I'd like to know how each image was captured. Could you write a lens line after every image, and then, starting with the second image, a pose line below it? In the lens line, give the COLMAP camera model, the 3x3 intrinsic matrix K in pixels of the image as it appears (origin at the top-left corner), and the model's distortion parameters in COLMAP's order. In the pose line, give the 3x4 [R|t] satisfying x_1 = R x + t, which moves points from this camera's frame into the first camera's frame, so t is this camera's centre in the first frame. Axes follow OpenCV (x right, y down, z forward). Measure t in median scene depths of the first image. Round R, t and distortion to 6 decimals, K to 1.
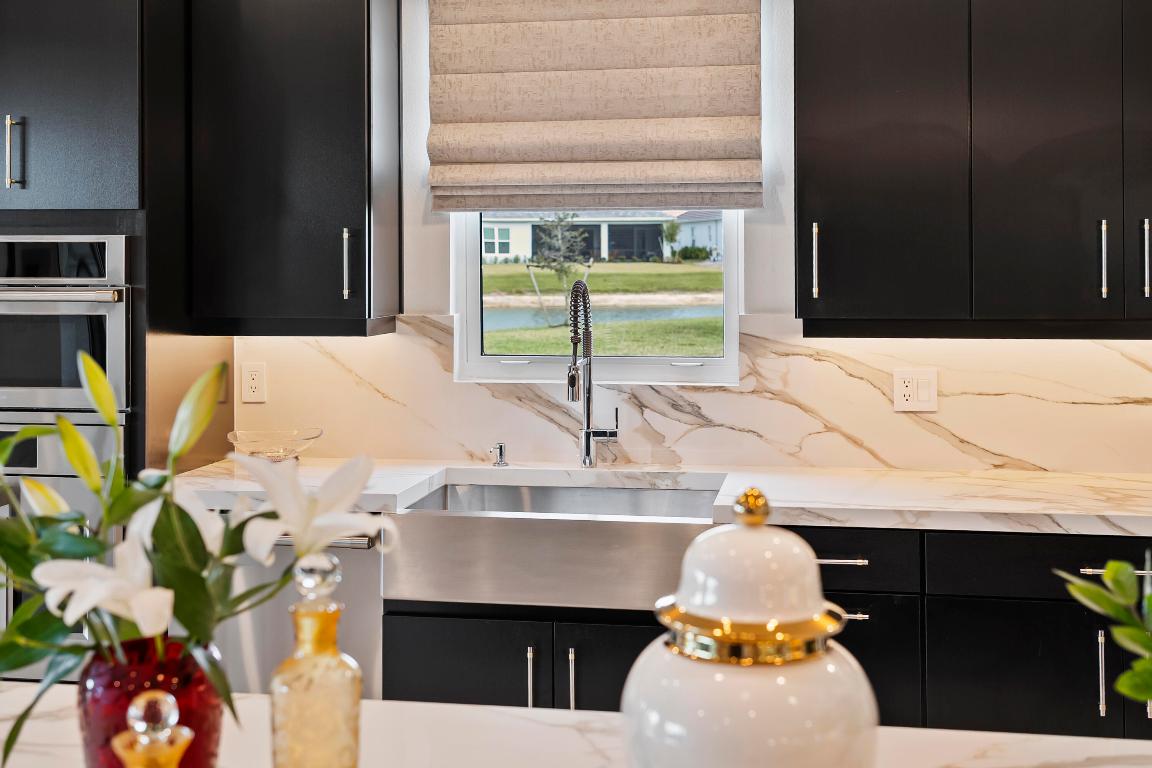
lens RADIAL K [[1452.0, 0, 568.9], [0, 1452.0, 246.3], [0, 0, 1]] dist [0.064453, 0.000000]
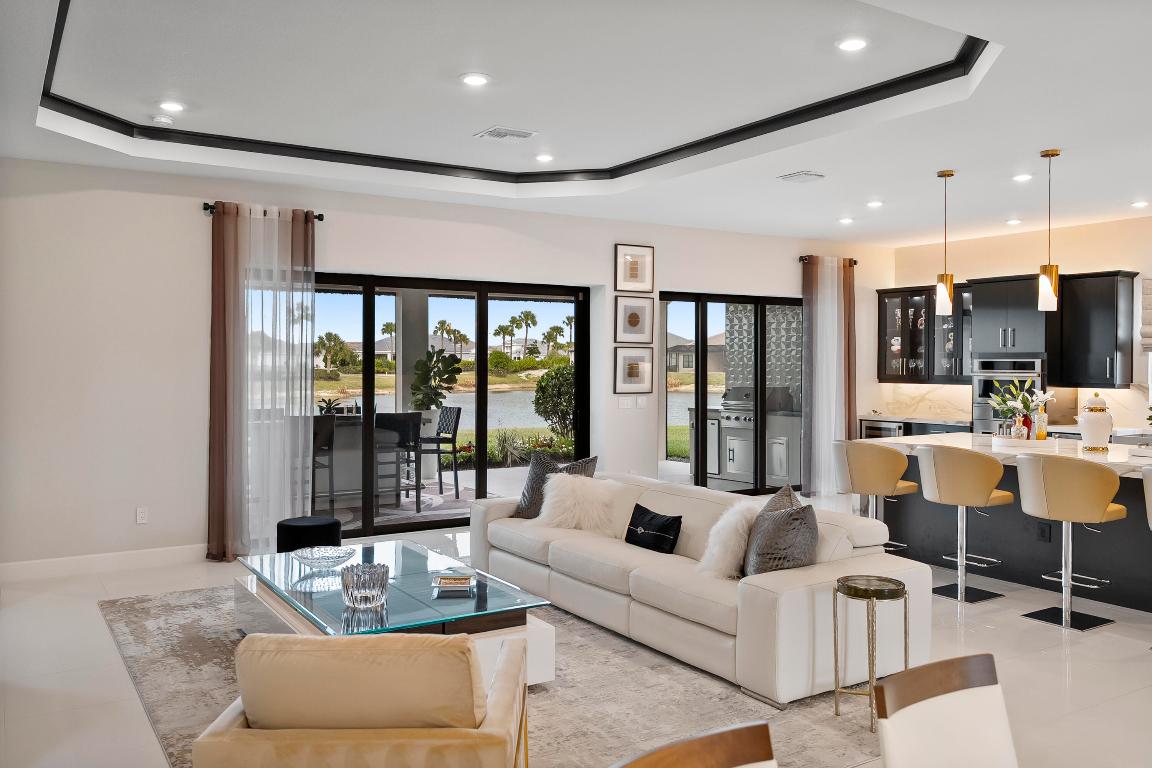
lens RADIAL K [[905.8, 0, 585.4], [0, 905.8, 368.0], [0, 0, 1]] dist [0.003898, 0.007011]
pose [[0.680796, 0.012376, -0.732369, 0.565594], [-0.009618, 0.999922, 0.007957, 0.007127], [0.732410, 0.001627, 0.680862, -1.347007]]
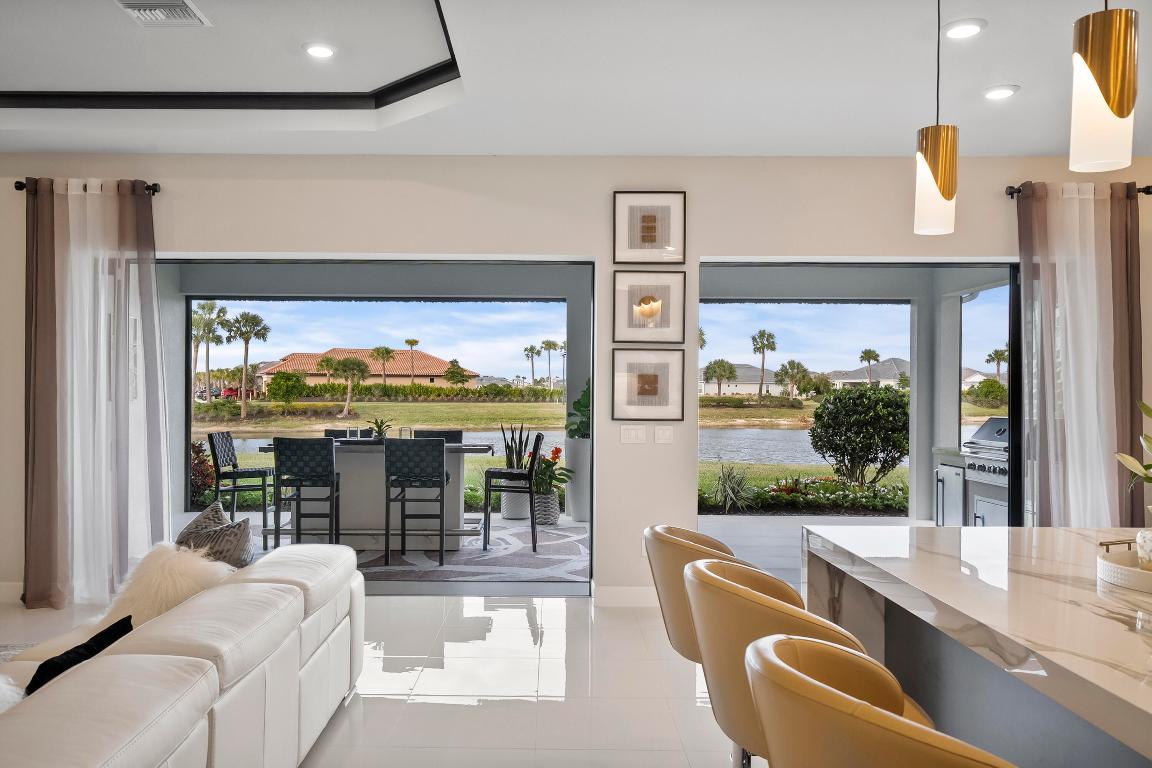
lens RADIAL K [[905.8, 0, 538.8], [0, 905.8, 384.9], [0, 0, 1]] dist [0.003898, 0.007011]
pose [[0.173839, 0.003347, -0.984768, 0.408836], [-0.012352, 0.999923, 0.001218, 0.029456], [0.984697, 0.011952, 0.173867, -0.190644]]
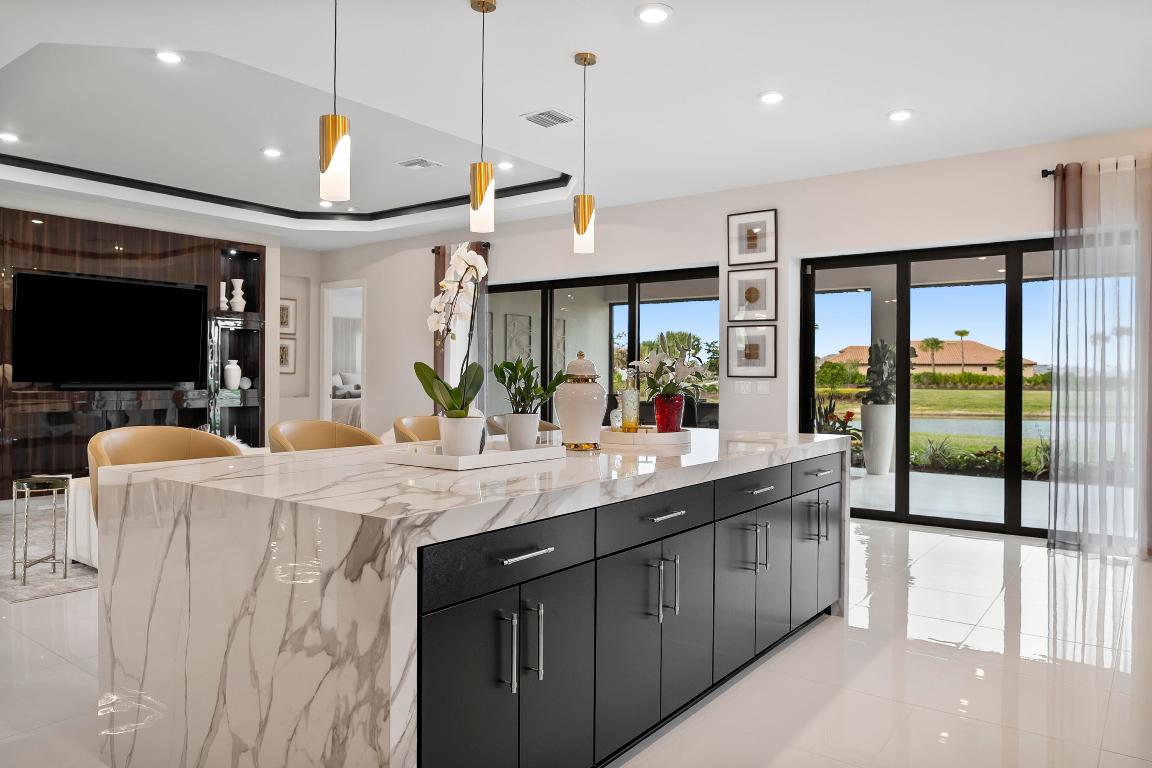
lens RADIAL K [[769.9, 0, 556.4], [0, 769.9, 381.5], [0, 0, 1]] dist [-0.028451, 0.007317]
pose [[-0.453837, 0.011674, -0.891008, 0.723142], [-0.009176, 0.999800, 0.017773, 0.068737], [0.891037, 0.016242, -0.453639, 0.601321]]
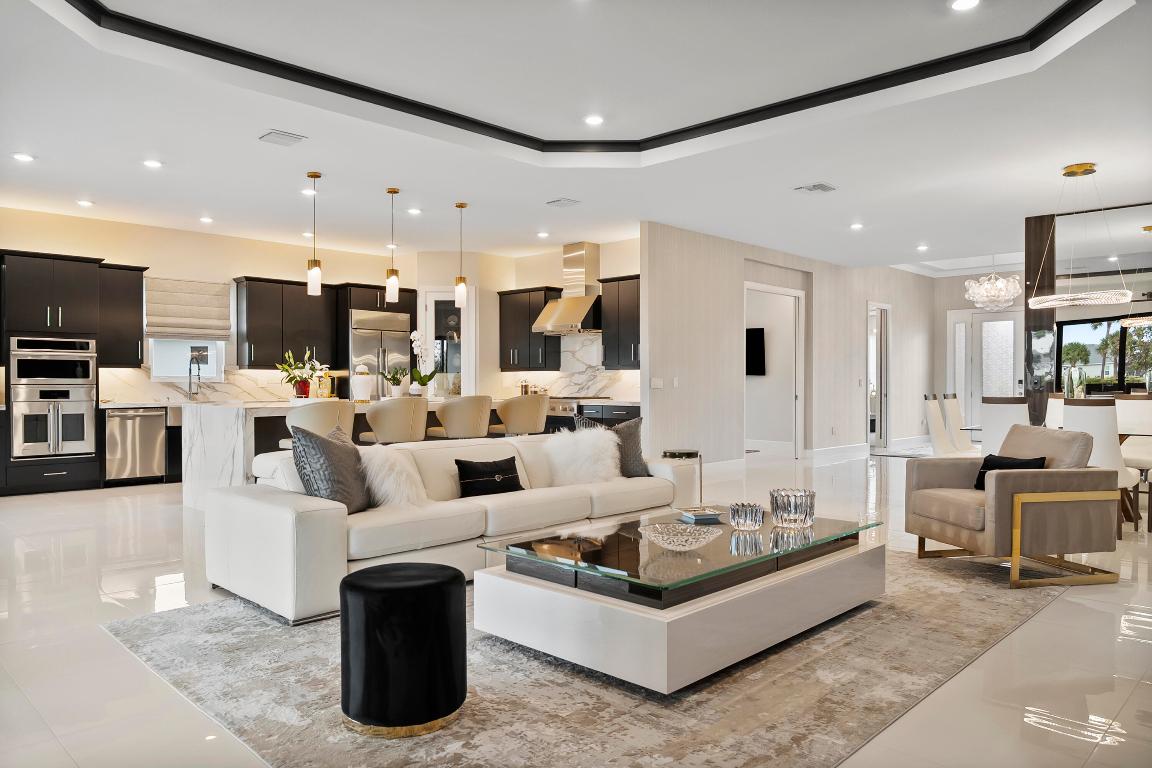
lens RADIAL K [[769.9, 0, 569.4], [0, 769.9, 393.5], [0, 0, 1]] dist [-0.028451, 0.007317]
pose [[0.562894, -0.005977, 0.826508, -1.190611], [-0.000173, 0.999973, 0.007349, 0.113100], [-0.826529, -0.004280, 0.562877, -1.137152]]
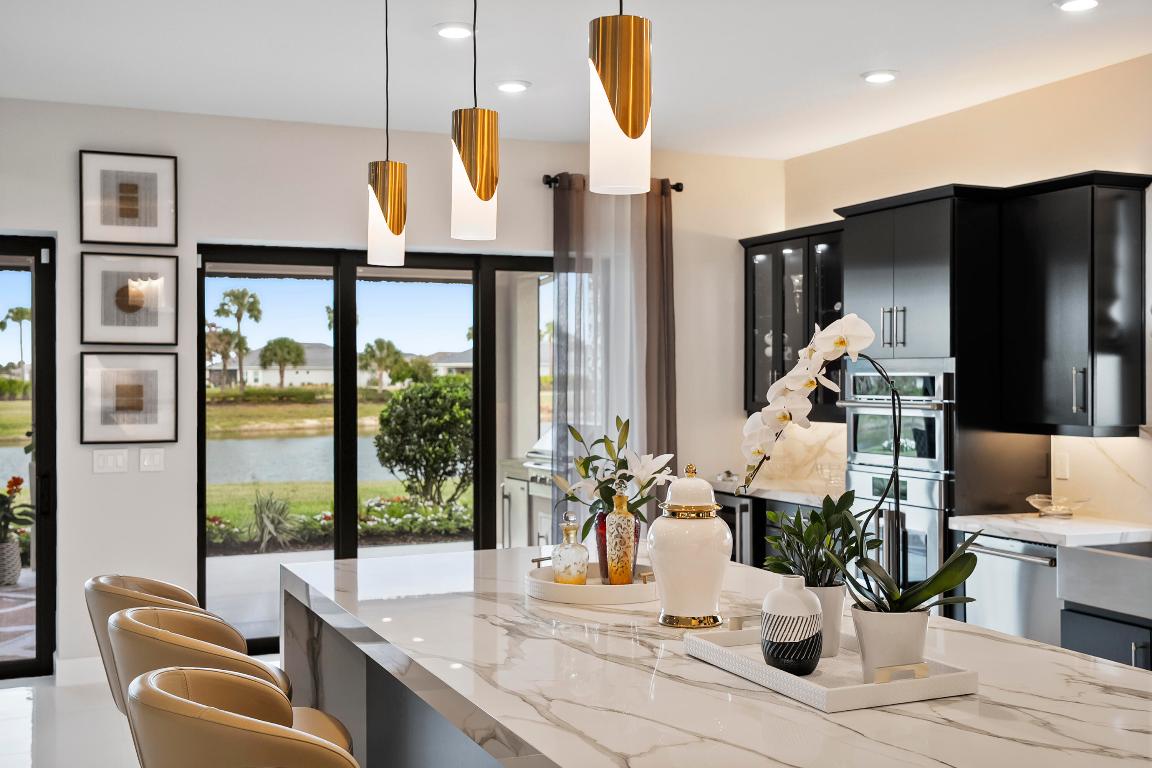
lens RADIAL K [[1251.6, 0, 576.7], [0, 1251.6, 373.6], [0, 0, 1]] dist [0.040910, 0.000000]
pose [[0.564796, 0.002085, -0.825228, 0.638168], [-0.004147, 0.999991, -0.000312, -0.002832], [0.825220, 0.003599, 0.564800, -0.198696]]
